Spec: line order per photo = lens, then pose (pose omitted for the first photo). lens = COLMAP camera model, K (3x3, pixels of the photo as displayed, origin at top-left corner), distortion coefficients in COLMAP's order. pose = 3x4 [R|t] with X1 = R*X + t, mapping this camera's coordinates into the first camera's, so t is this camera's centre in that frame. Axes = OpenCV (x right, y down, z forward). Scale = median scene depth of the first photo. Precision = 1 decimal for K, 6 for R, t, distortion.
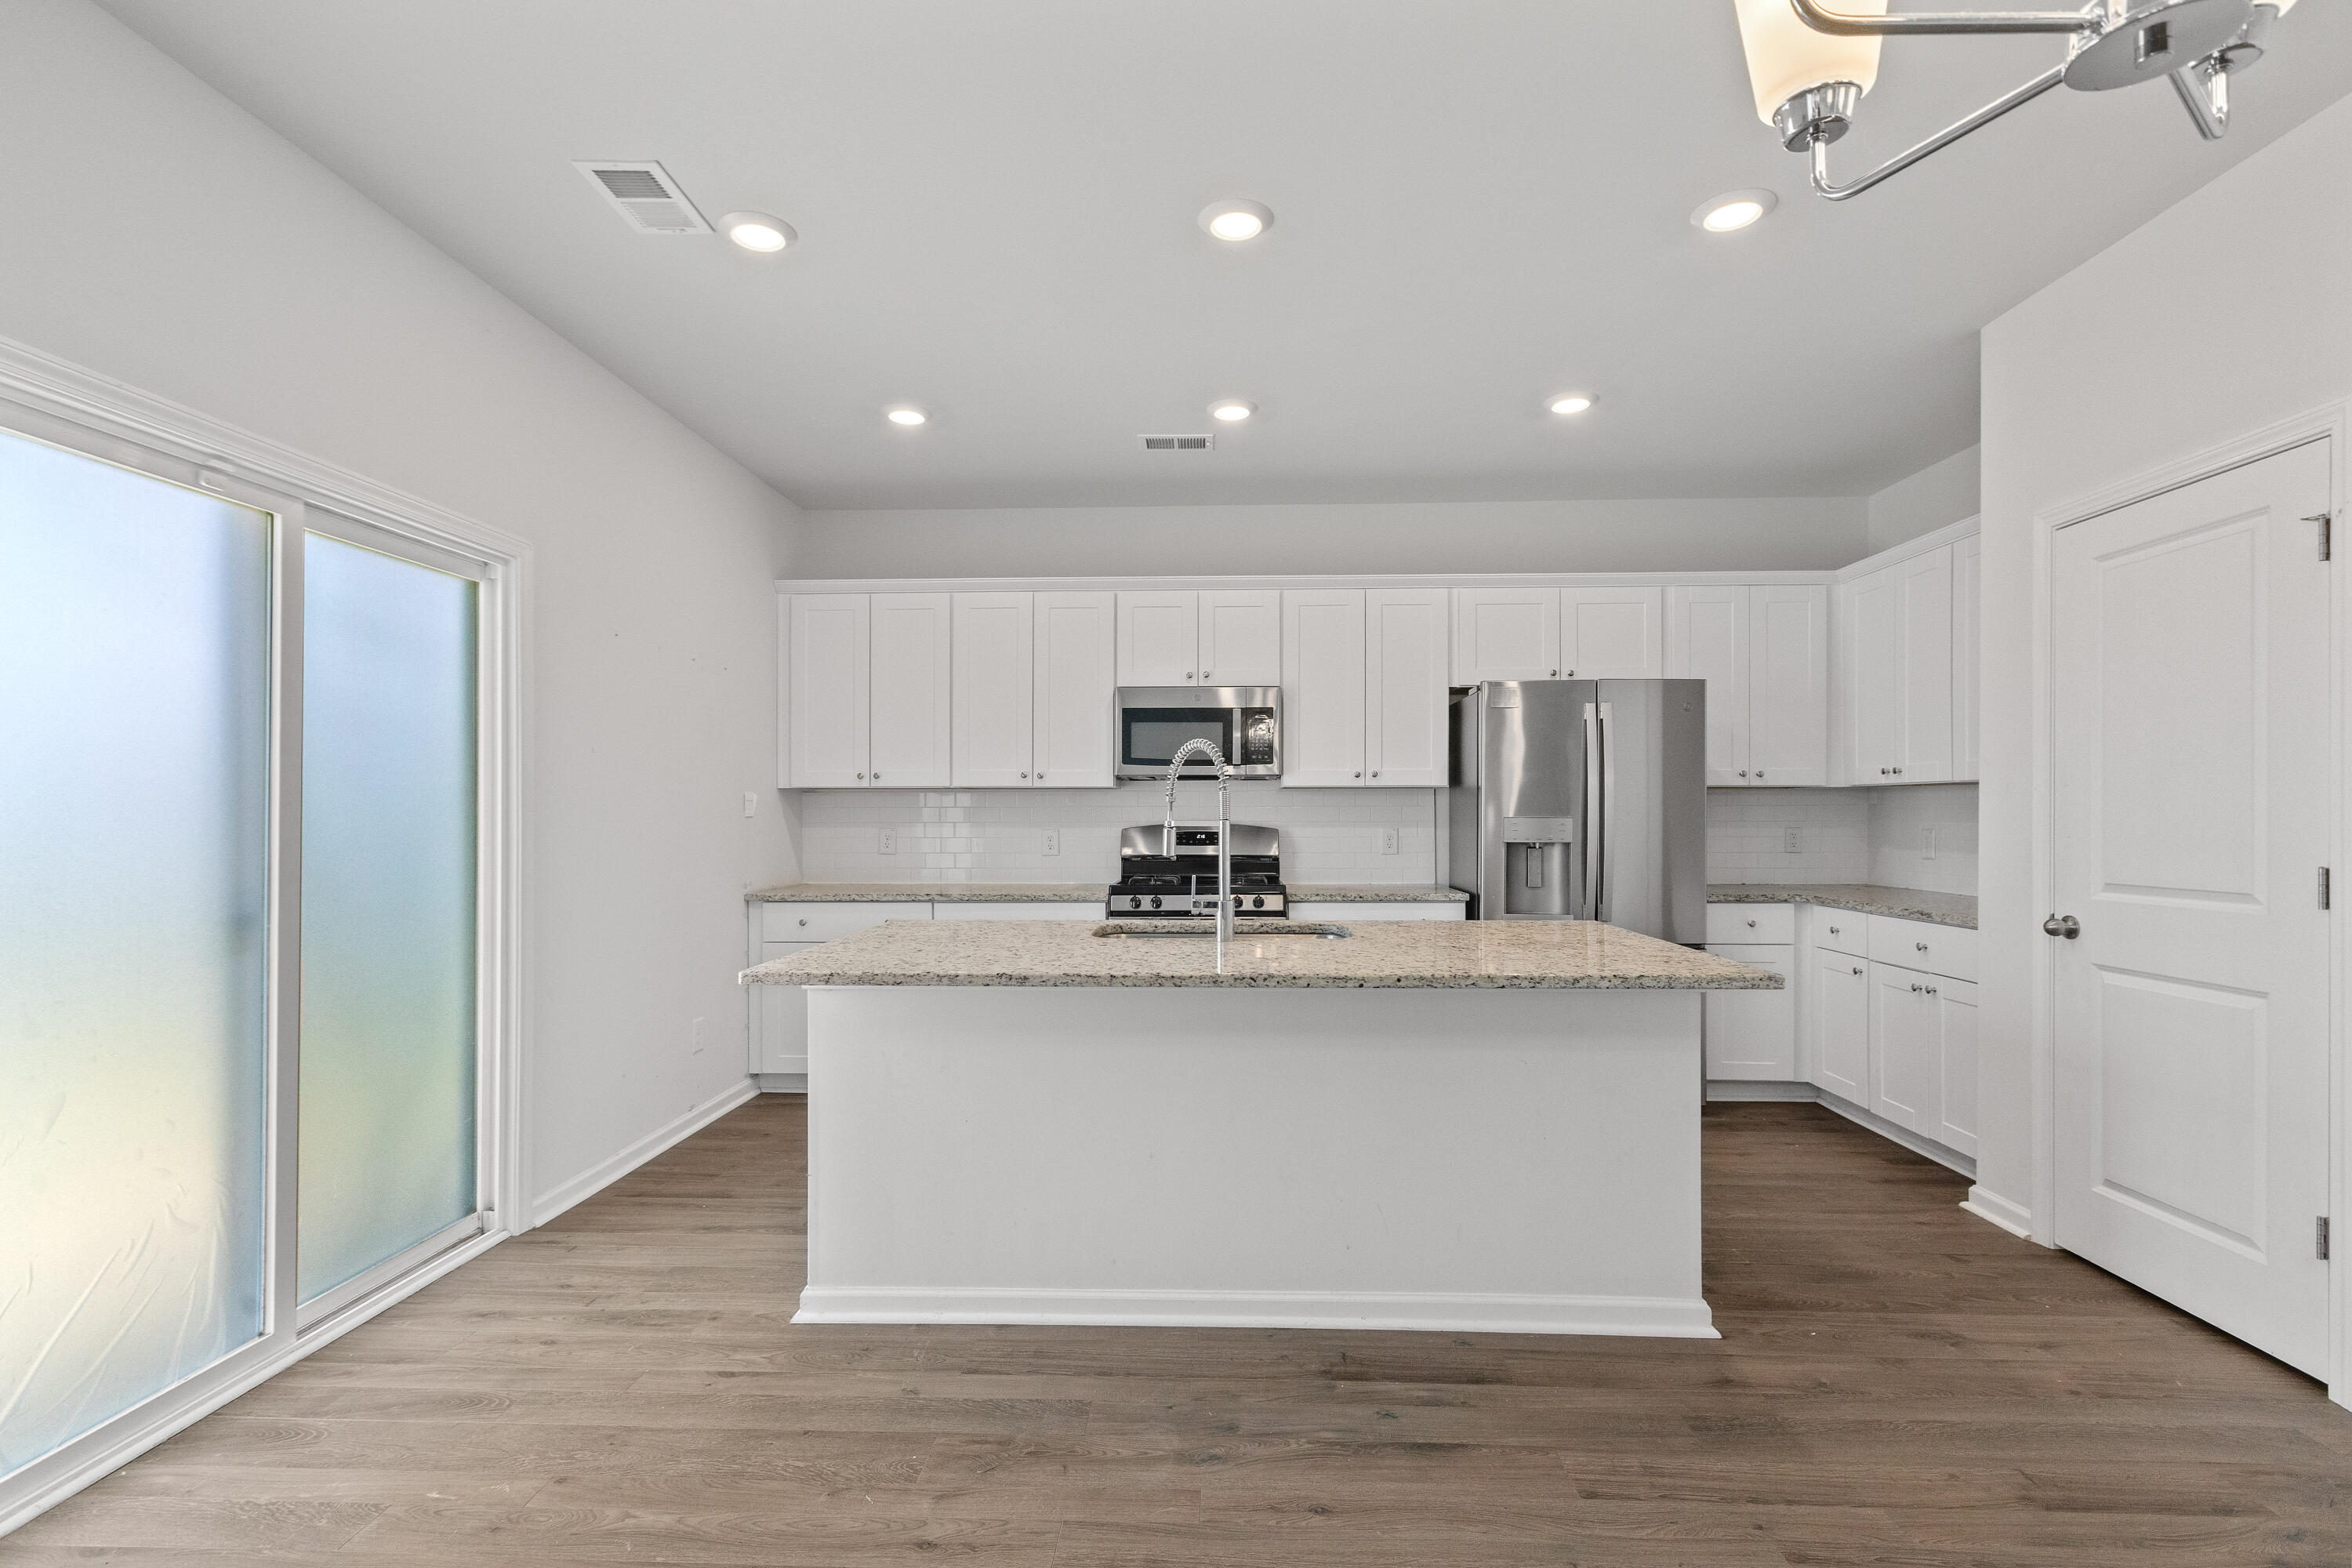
lens RADIAL K [[1068.2, 0, 1172.7], [0, 1068.2, 816.9], [0, 0, 1]] dist [0.002091, -0.000093]
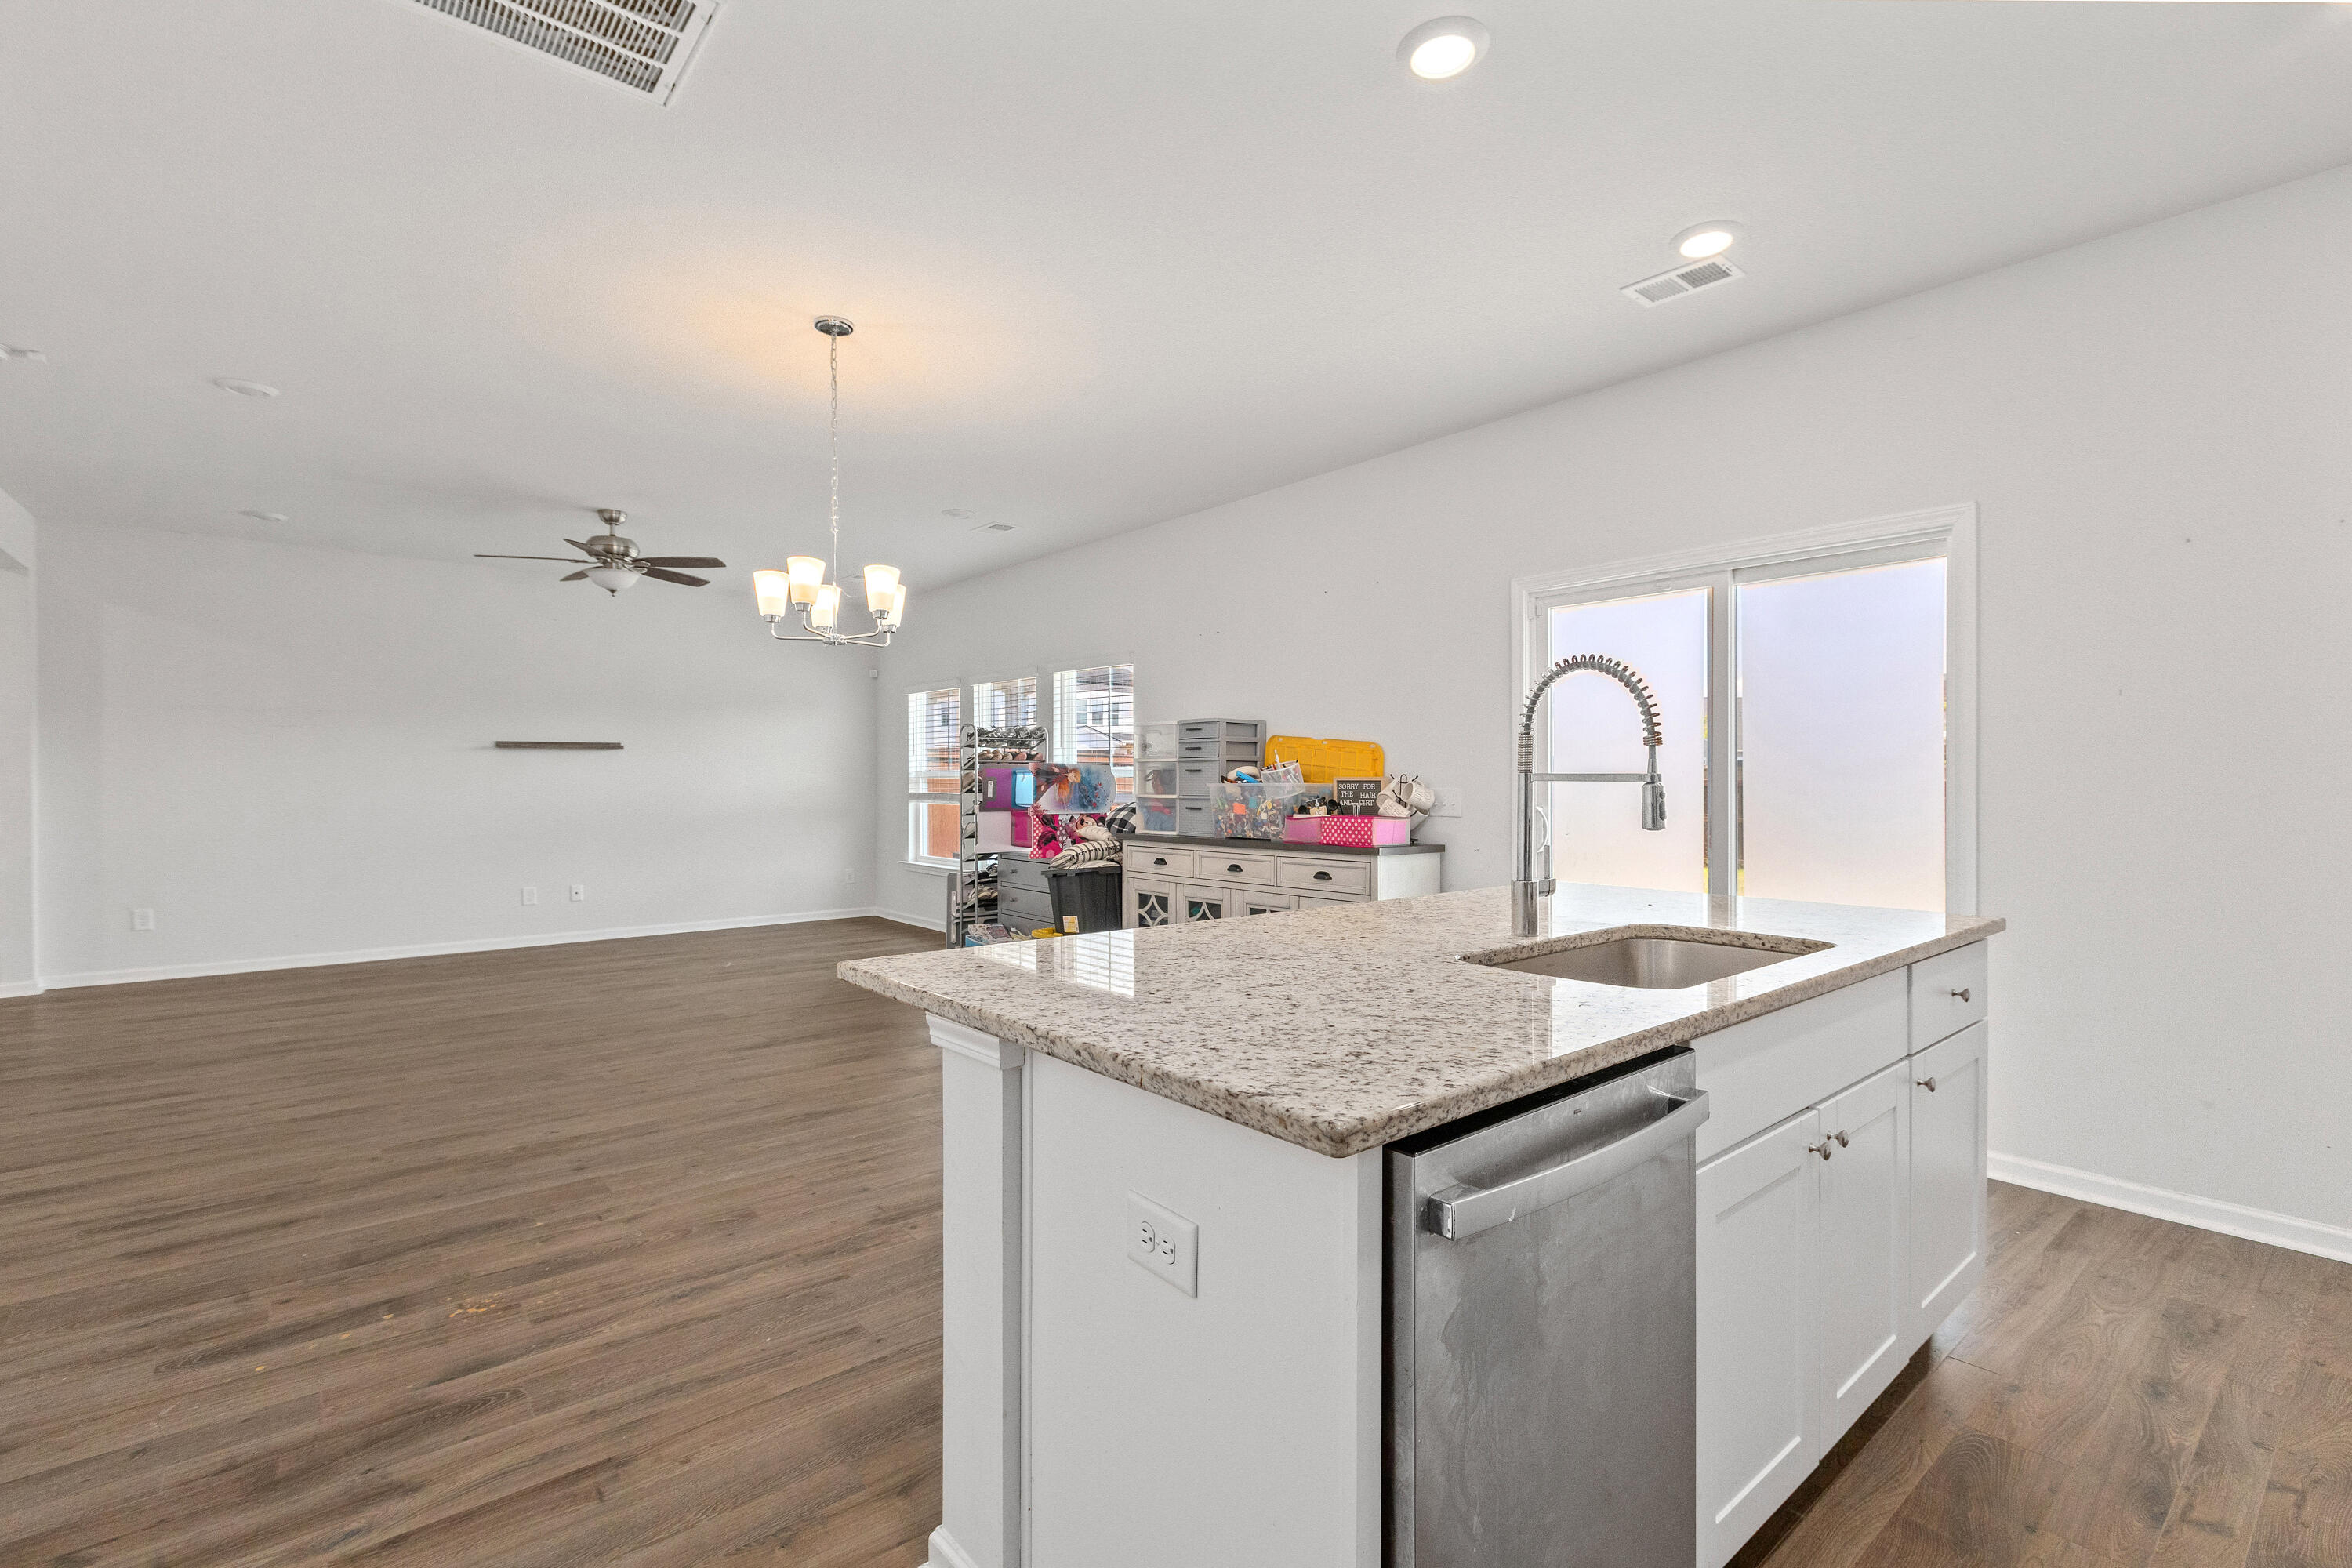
lens RADIAL K [[1068.2, 0, 1173.4], [0, 1068.2, 775.7], [0, 0, 1]] dist [0.002091, -0.000093]
pose [[-0.739803, 0.001459, -0.672822, 0.446463], [-0.000906, 0.999995, 0.003164, 0.001934], [0.672823, 0.002950, -0.739798, 0.849005]]
